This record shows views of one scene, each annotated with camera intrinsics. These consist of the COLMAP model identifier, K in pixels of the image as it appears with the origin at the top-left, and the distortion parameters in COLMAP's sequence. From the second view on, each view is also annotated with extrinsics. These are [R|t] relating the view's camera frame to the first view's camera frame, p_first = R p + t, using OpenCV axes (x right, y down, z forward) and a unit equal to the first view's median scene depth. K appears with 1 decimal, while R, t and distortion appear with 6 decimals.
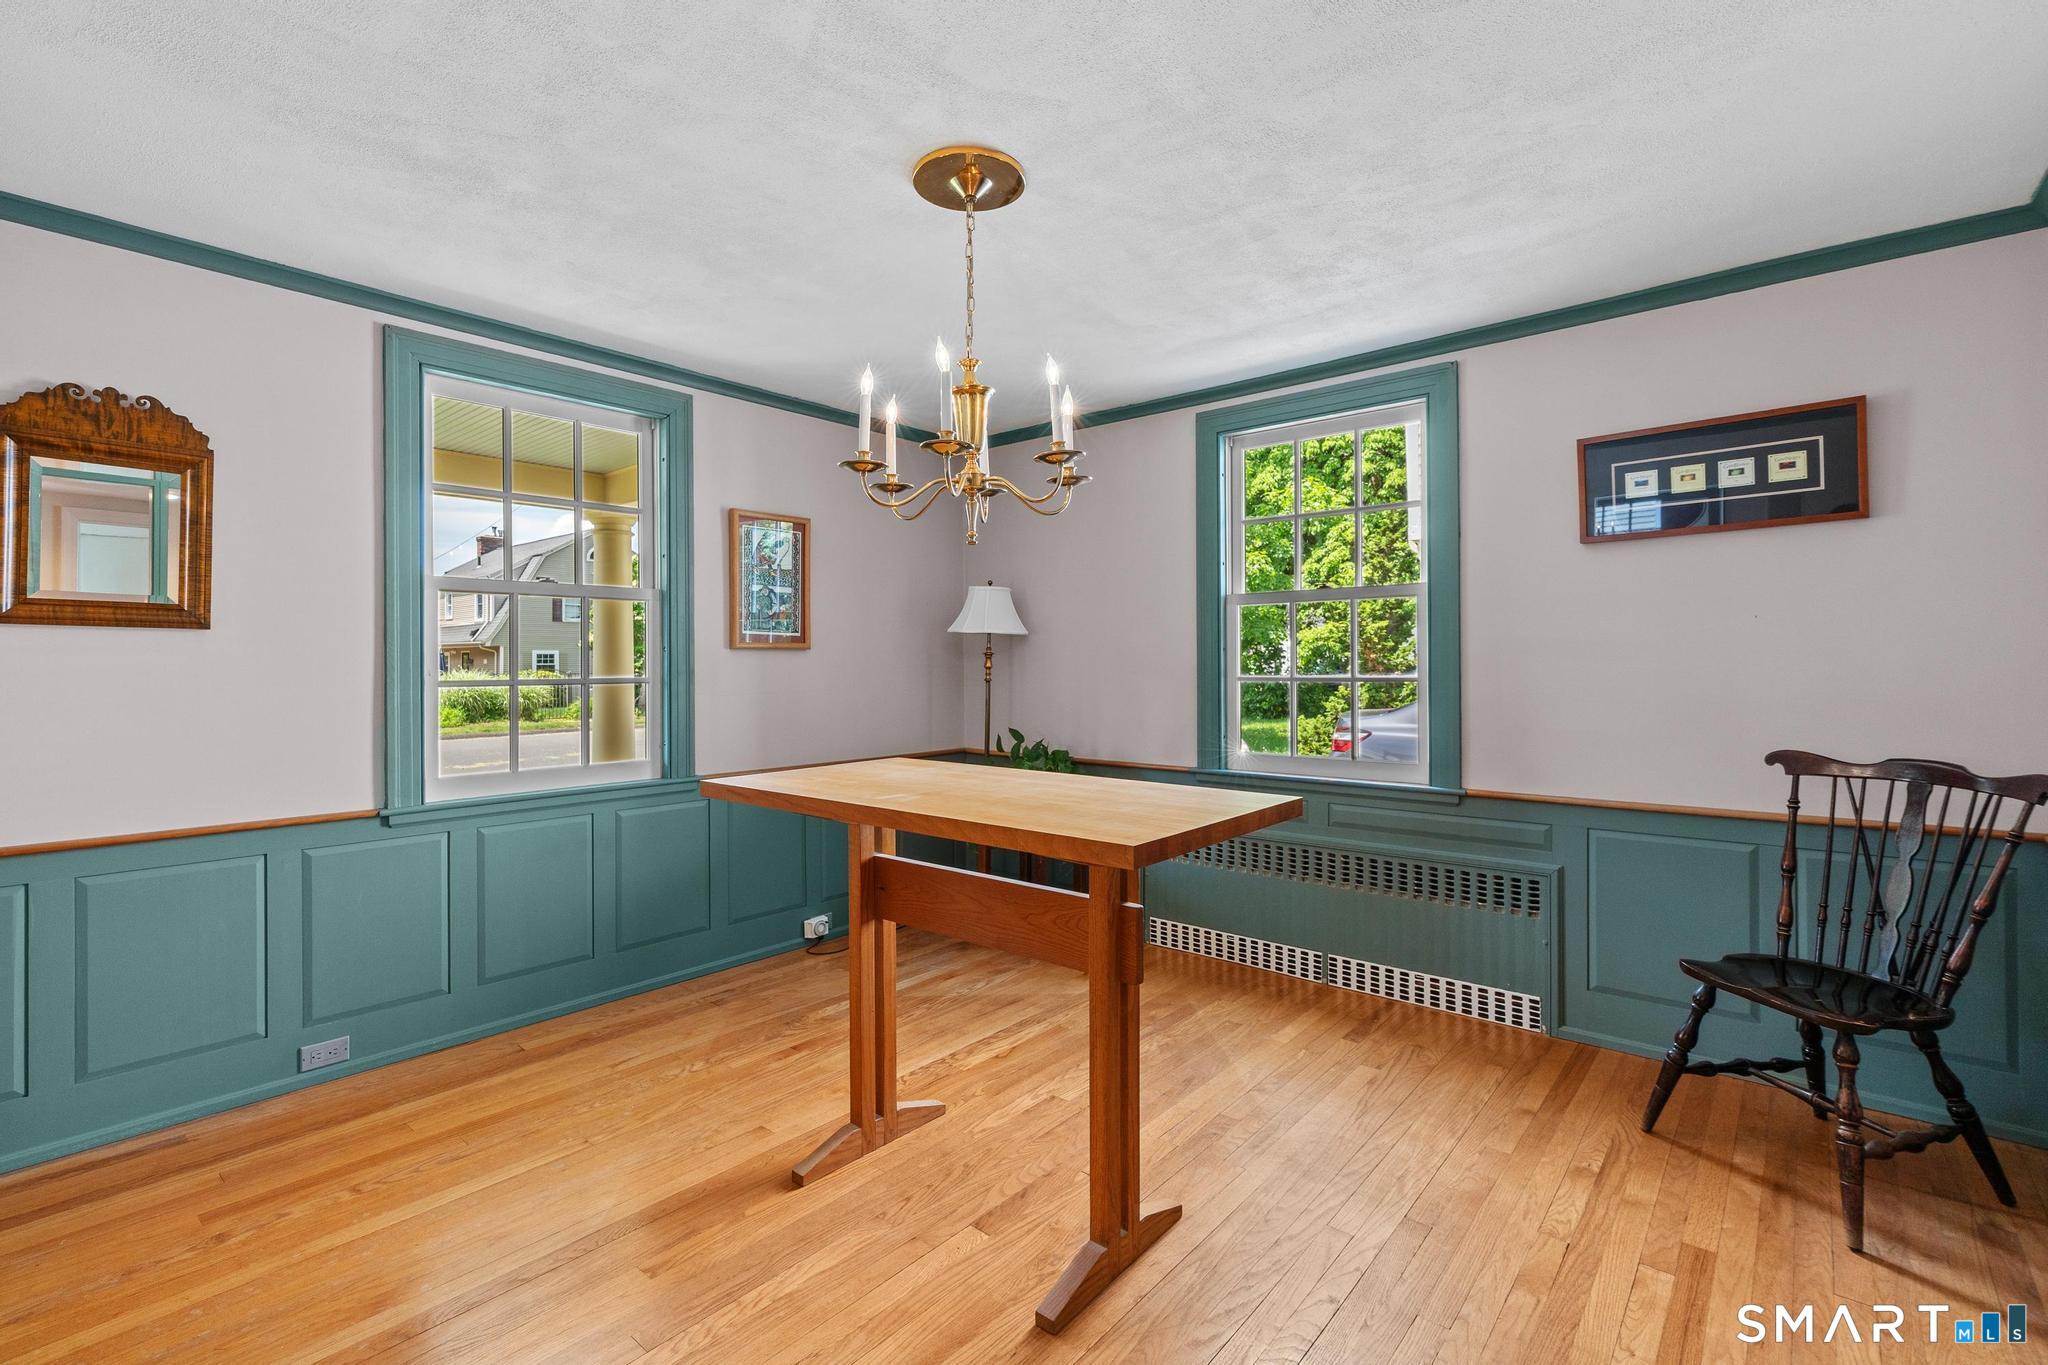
lens RADIAL K [[940.3, 0, 1035.4], [0, 940.3, 648.1], [0, 0, 1]] dist [-0.002311, 0.000372]
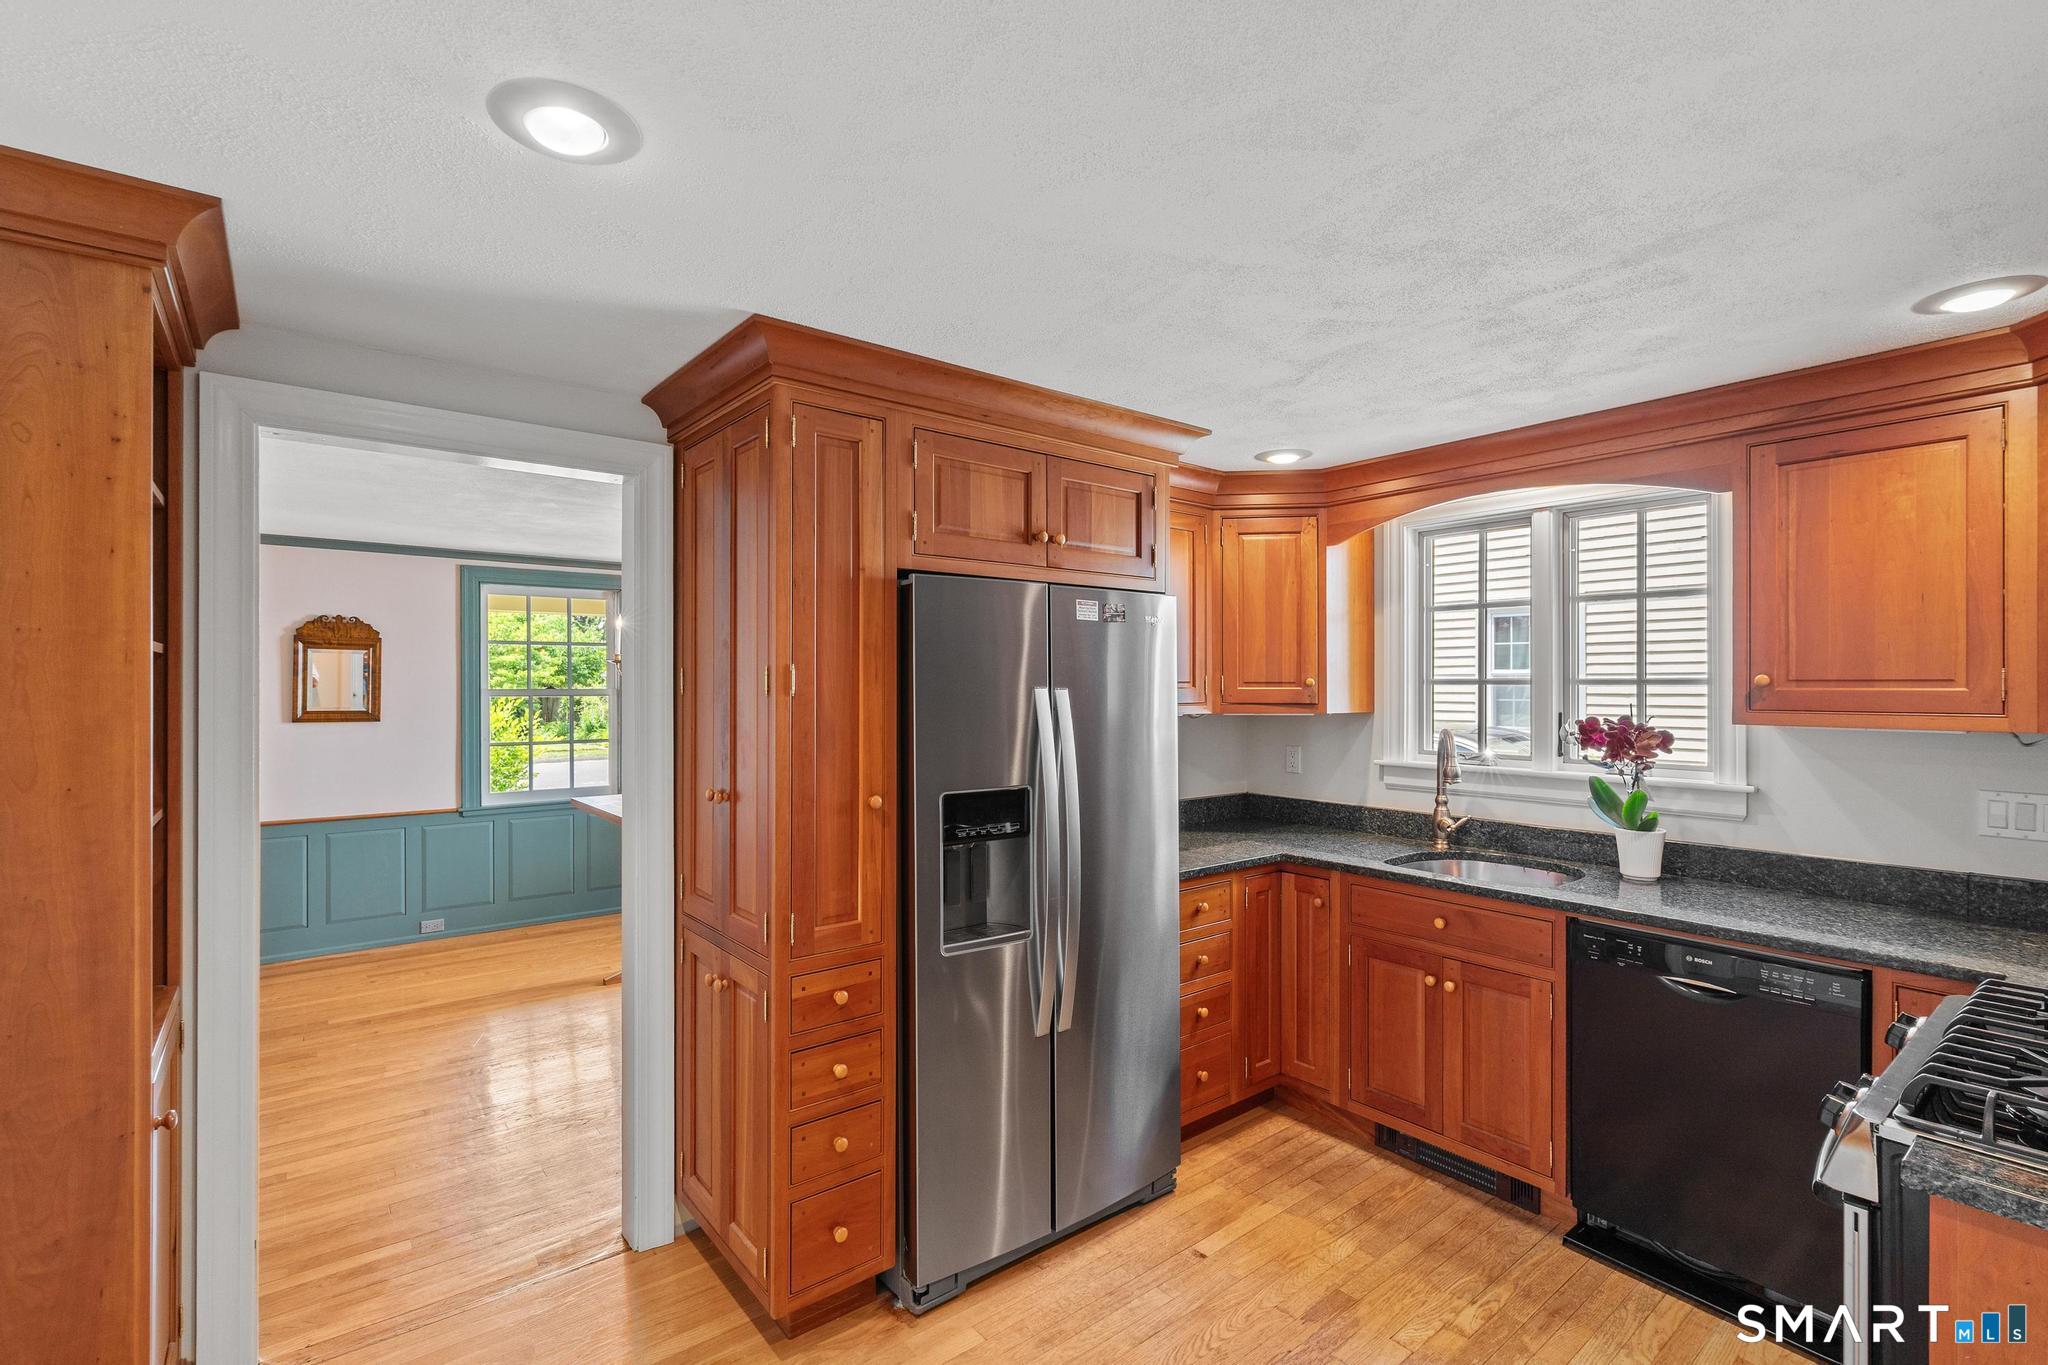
lens RADIAL K [[940.3, 0, 1022.2], [0, 940.3, 681.0], [0, 0, 1]] dist [-0.002311, 0.000372]
pose [[0.981374, 0.003144, -0.192081, 0.985903], [-0.001702, 0.999969, 0.007671, -0.133332], [0.192099, -0.007201, 0.981349, -0.835828]]
